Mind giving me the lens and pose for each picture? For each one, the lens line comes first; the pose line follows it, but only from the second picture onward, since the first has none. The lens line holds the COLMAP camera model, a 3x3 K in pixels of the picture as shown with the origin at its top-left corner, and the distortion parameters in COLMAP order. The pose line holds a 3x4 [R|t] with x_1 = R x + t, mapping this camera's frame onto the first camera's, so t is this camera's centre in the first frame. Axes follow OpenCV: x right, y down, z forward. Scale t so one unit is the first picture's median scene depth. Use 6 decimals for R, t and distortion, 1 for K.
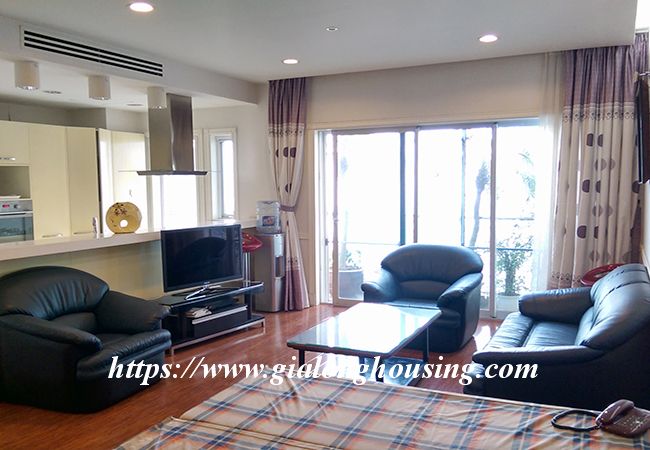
lens RADIAL K [[604.3, 0, 326.6], [0, 604.3, 225.8], [0, 0, 1]] dist [0.051477, 0.000000]
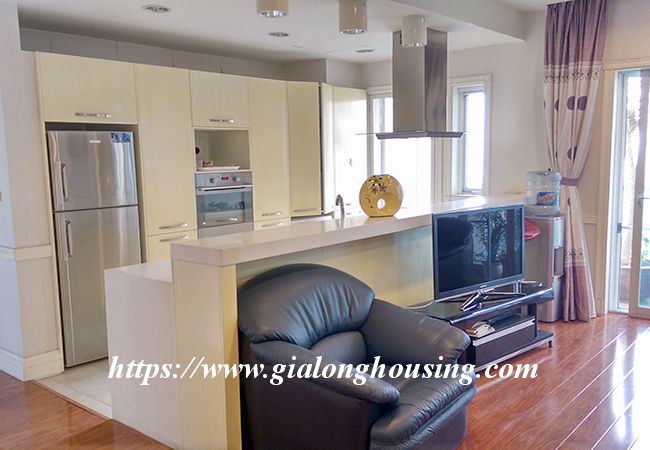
lens RADIAL K [[604.3, 0, 327.2], [0, 604.3, 229.7], [0, 0, 1]] dist [0.051477, 0.000000]
pose [[0.968674, 0.022968, -0.247271, -0.181970], [-0.009341, 0.998379, 0.056144, -0.010316], [0.248159, -0.052076, 0.967318, 0.234826]]
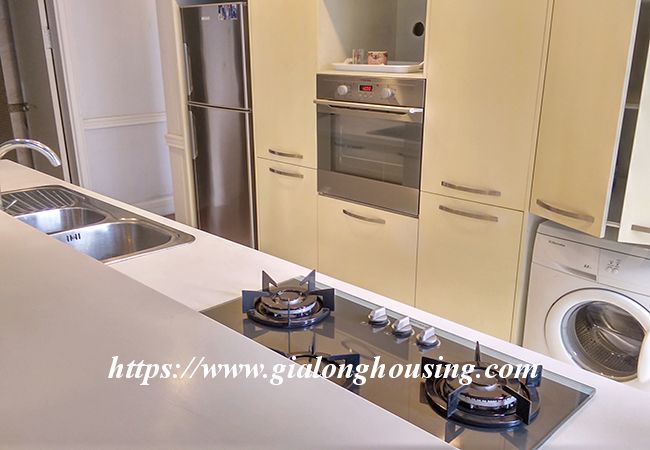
lens RADIAL K [[604.3, 0, 324.3], [0, 604.3, 226.6], [0, 0, 1]] dist [0.051477, 0.000000]
pose [[-0.315017, 0.281425, -0.906402, -0.107649], [-0.072756, 0.945055, 0.318712, -0.071326], [0.946293, 0.166346, -0.277233, 1.082066]]
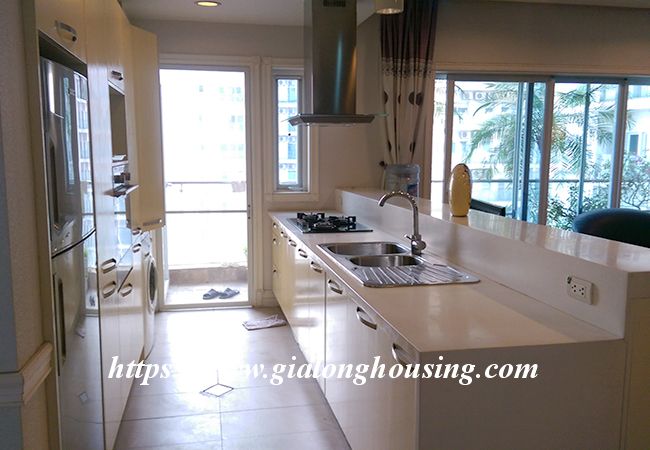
lens RADIAL K [[604.3, 0, 324.8], [0, 604.3, 223.4], [0, 0, 1]] dist [0.051477, 0.000000]
pose [[0.794766, -0.067242, 0.603179, -0.667839], [0.029124, 0.996924, 0.072762, -0.029634], [-0.606216, -0.040262, 0.794280, 0.516375]]
